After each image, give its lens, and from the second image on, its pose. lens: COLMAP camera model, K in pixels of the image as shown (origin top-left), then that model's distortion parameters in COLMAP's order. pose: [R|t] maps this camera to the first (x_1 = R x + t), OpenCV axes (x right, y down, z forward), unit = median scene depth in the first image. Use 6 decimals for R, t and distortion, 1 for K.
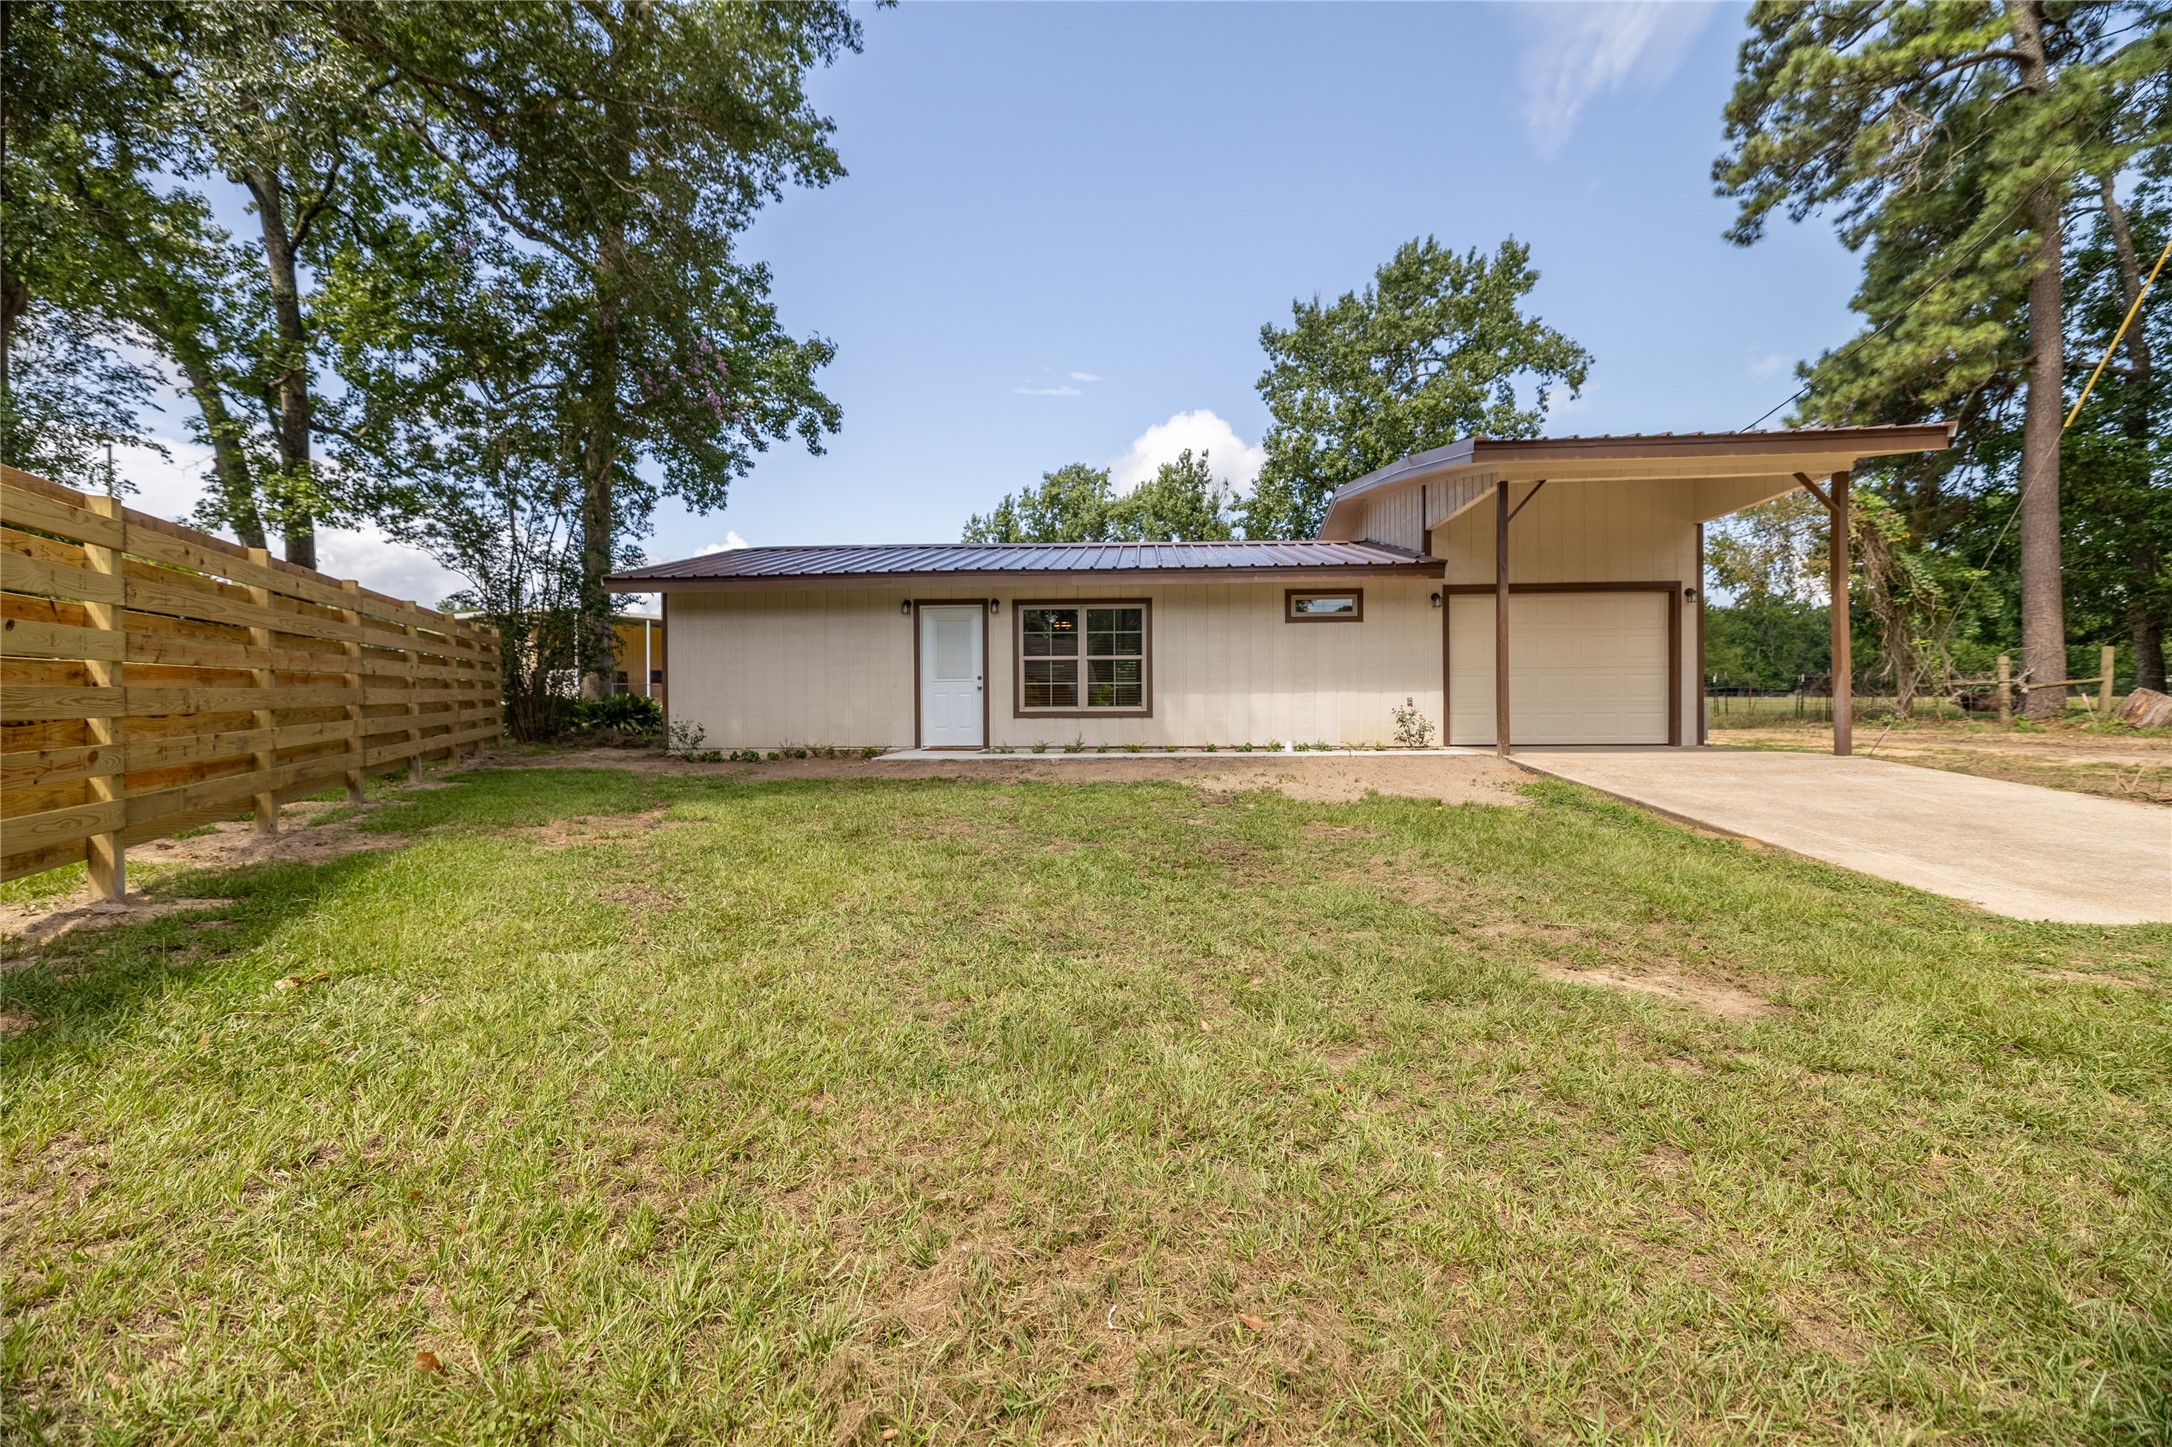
lens RADIAL K [[908.6, 0, 1089.7], [0, 908.6, 714.8], [0, 0, 1]] dist [0.001331, 0.000074]
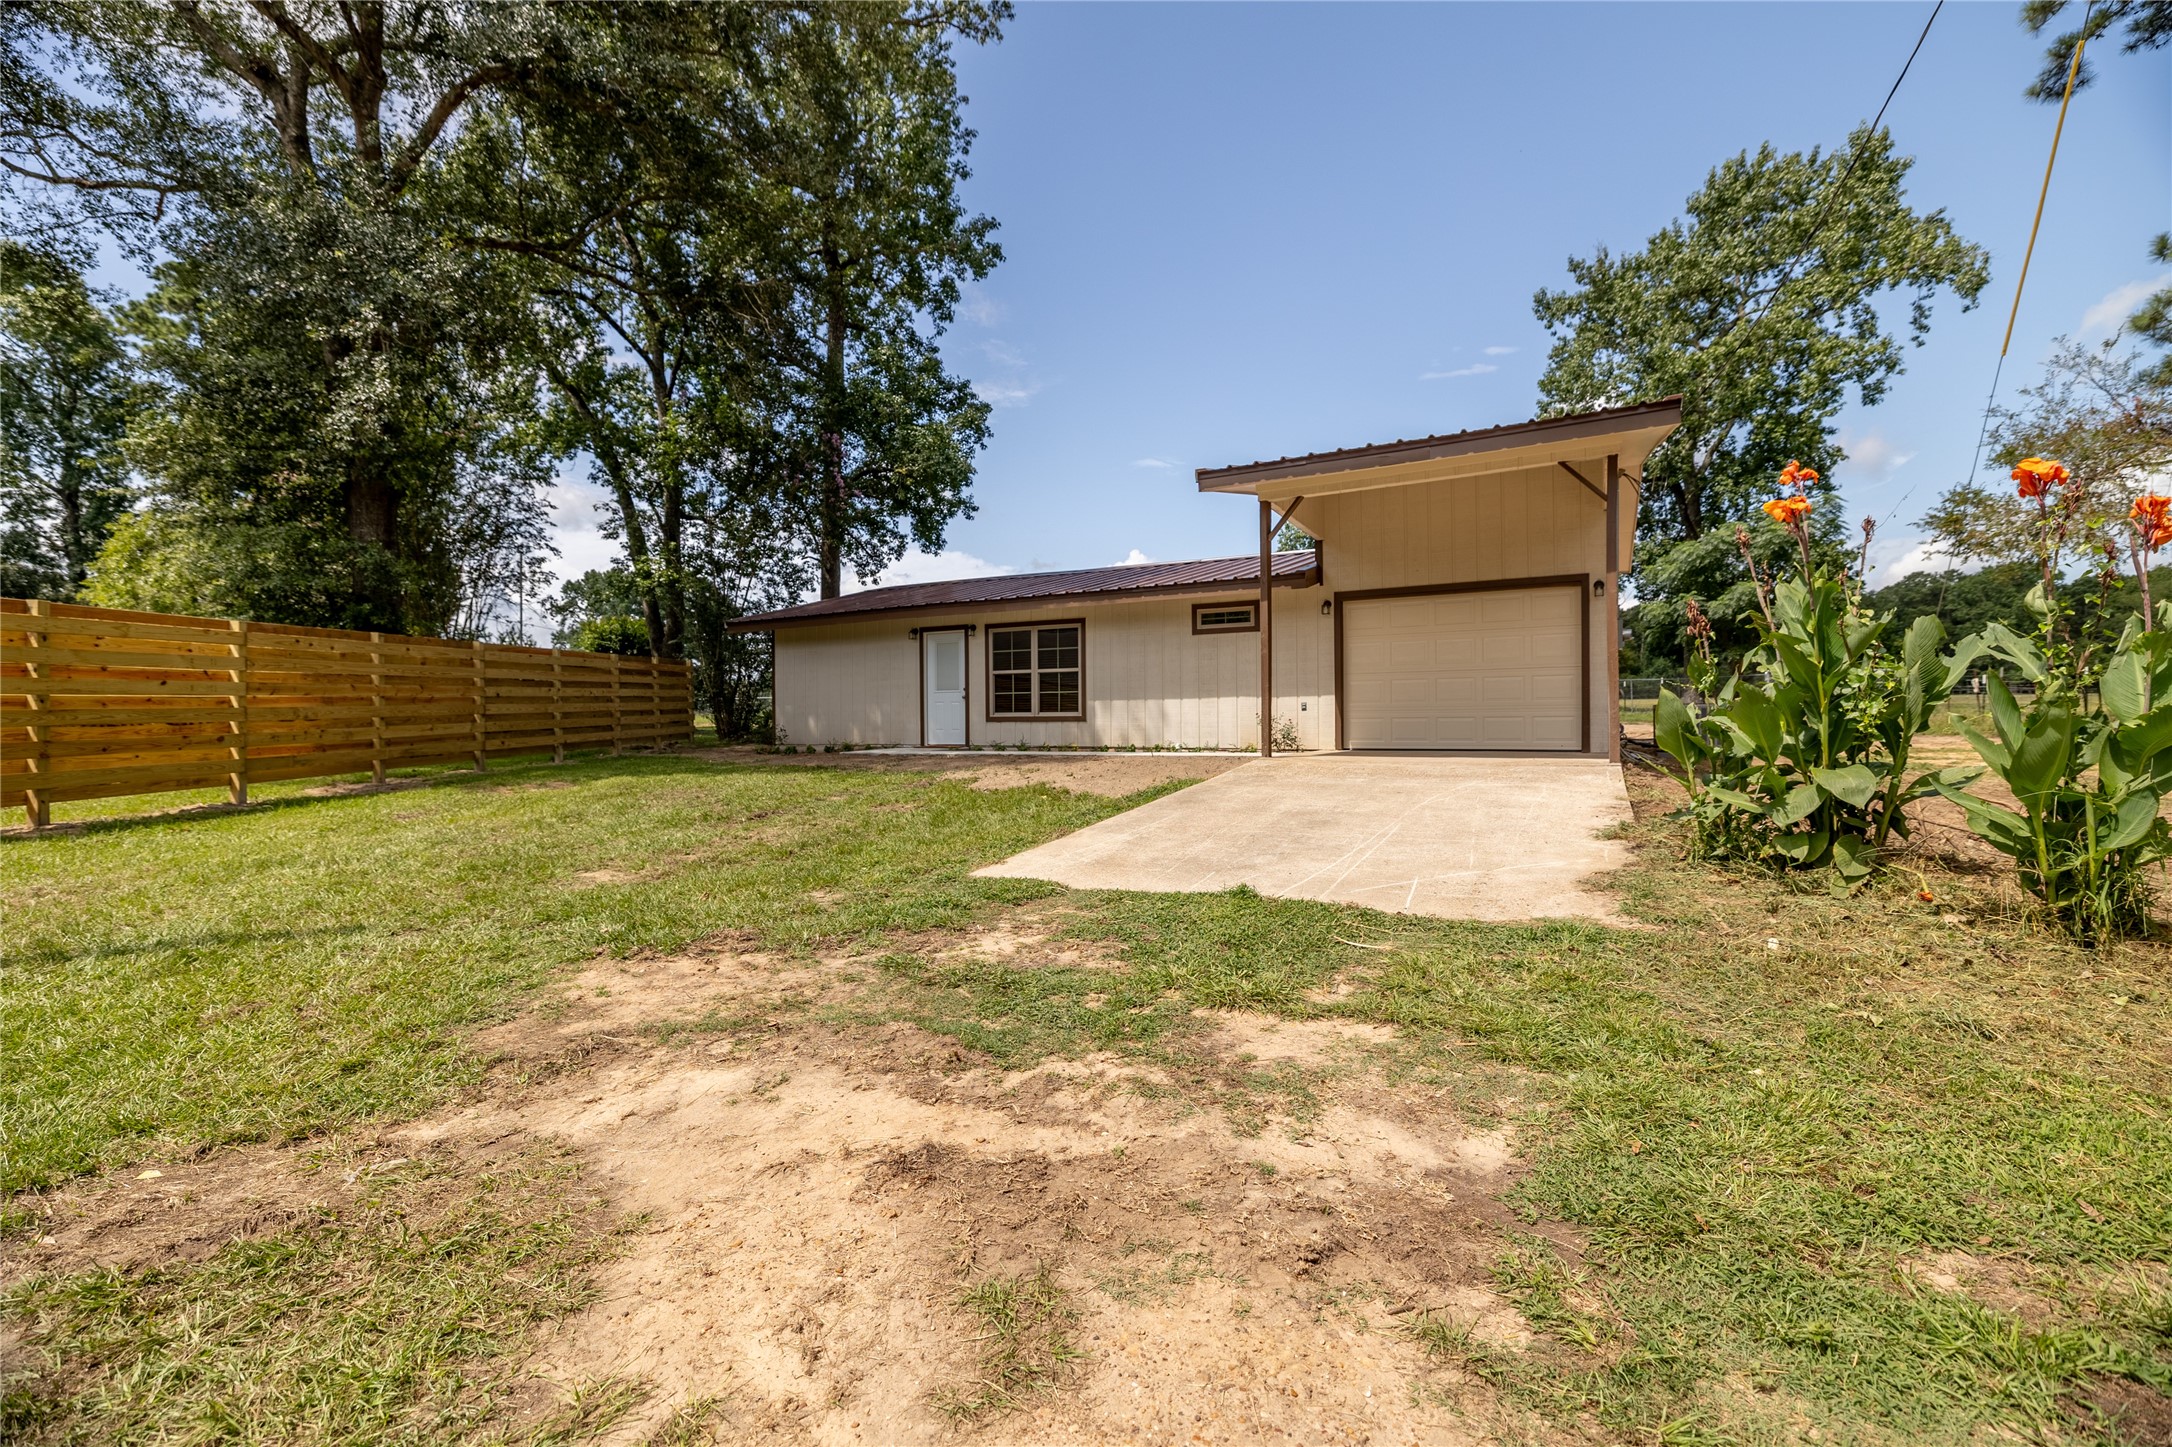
lens RADIAL K [[908.6, 0, 1089.7], [0, 908.6, 714.8], [0, 0, 1]] dist [0.001331, 0.000074]
pose [[0.909440, -0.003953, -0.415817, 0.295596], [0.001743, 0.999982, -0.005695, 0.000592], [0.415832, 0.004455, 0.909430, -0.025729]]
